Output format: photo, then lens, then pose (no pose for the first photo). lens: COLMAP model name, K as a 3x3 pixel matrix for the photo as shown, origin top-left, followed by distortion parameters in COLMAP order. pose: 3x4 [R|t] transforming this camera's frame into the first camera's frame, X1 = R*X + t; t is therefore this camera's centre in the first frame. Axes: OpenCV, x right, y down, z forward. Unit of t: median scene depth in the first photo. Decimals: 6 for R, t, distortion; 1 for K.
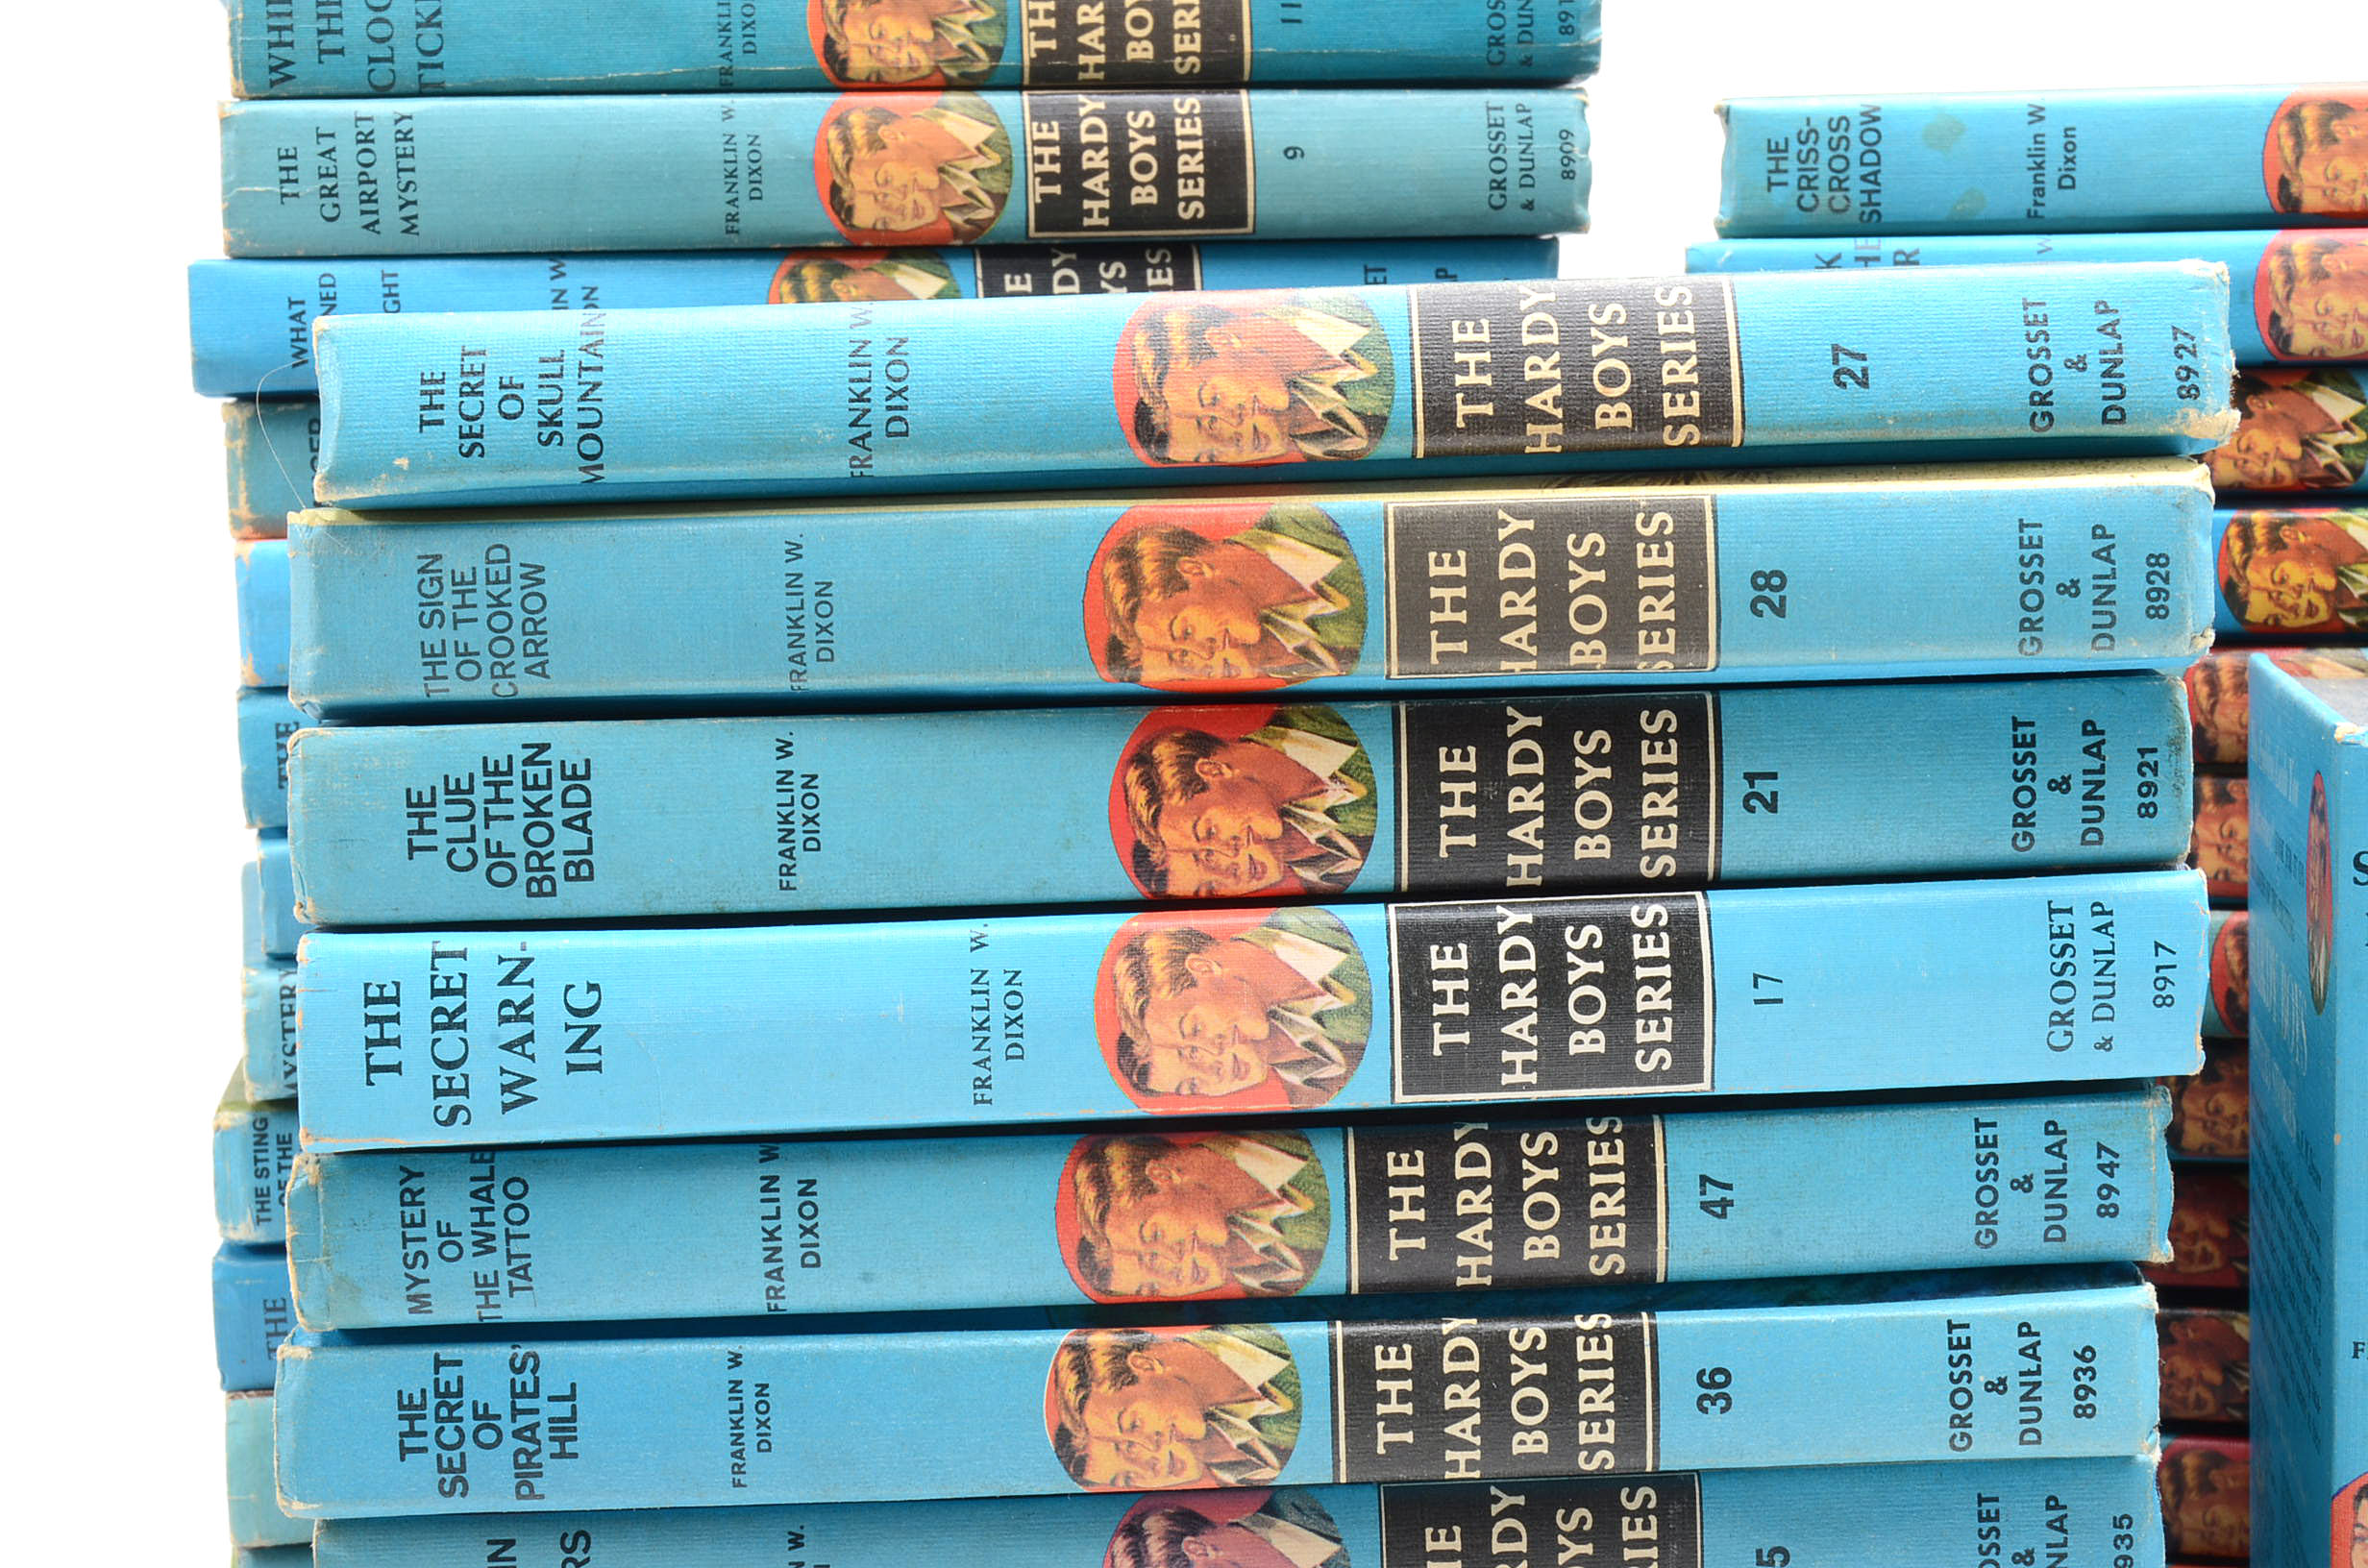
lens RADIAL K [[3822.8, 0, 1190.3], [0, 3822.8, 801.2], [0, 0, 1]] dist [-0.065458, 0.086368]
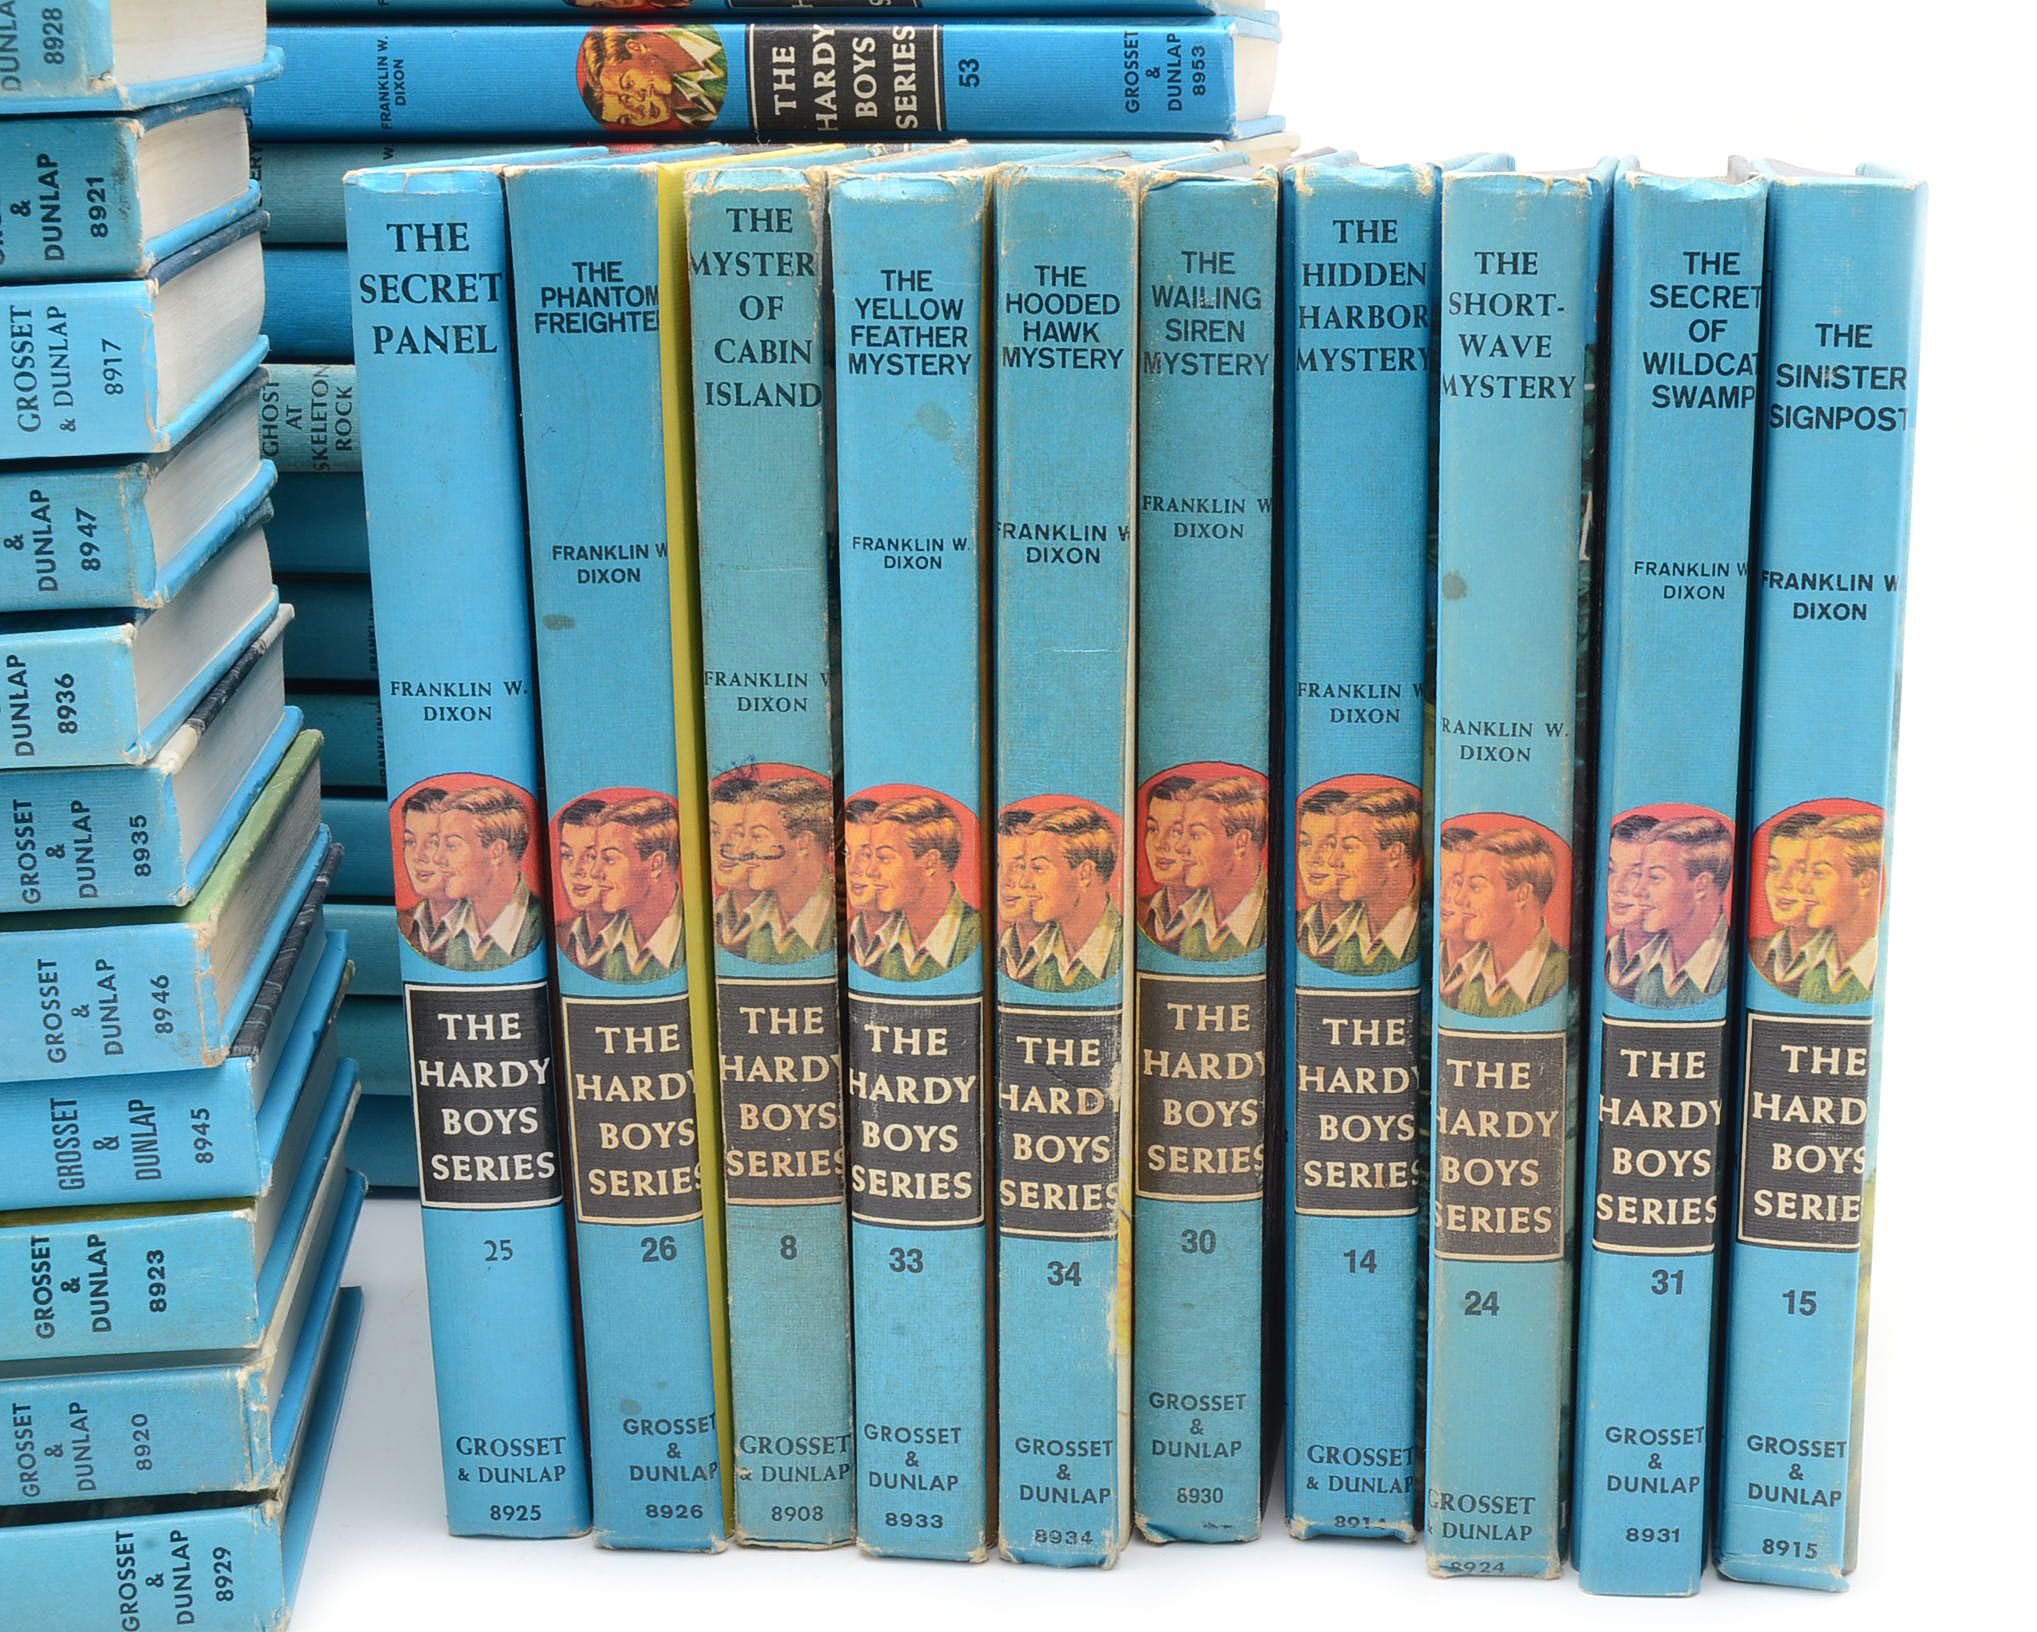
lens RADIAL K [[3276.2, 0, 1192.4], [0, 3276.2, 821.0], [0, 0, 1]] dist [-0.090932, 0.123660]
pose [[0.990748, -0.017299, 0.134607, 0.454031], [-0.000089, 0.991760, 0.128112, 0.056477], [-0.135714, -0.126938, 0.982583, -0.080080]]
